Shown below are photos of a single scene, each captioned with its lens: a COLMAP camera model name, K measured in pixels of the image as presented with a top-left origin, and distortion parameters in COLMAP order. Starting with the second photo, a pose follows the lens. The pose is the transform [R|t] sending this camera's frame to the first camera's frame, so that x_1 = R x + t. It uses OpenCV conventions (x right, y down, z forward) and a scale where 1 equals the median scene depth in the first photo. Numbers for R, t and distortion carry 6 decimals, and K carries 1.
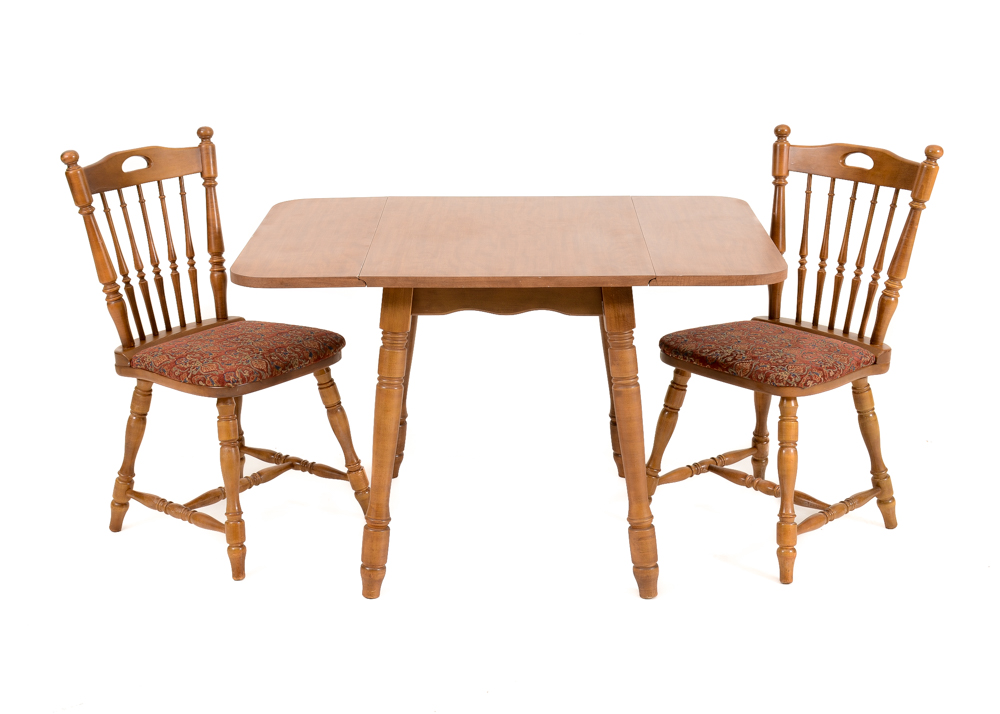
lens RADIAL K [[1625.8, 0, 500.0], [0, 1625.8, 357.0], [0, 0, 1]] dist [0.259855, -1.310811]
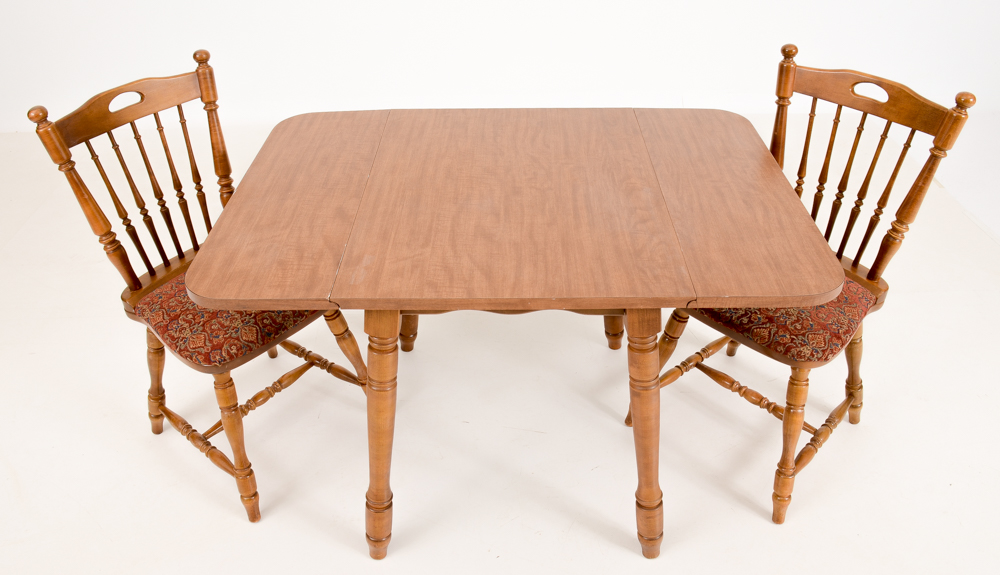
lens RADIAL K [[793.2, 0, 499.7], [0, 793.2, 243.5], [0, 0, 1]] dist [-0.102680, 0.011230]
pose [[0.999994, -0.003303, 0.001080, -0.002840], [0.002903, 0.964835, 0.262841, -0.154368], [-0.001911, -0.262836, 0.964839, 0.537585]]
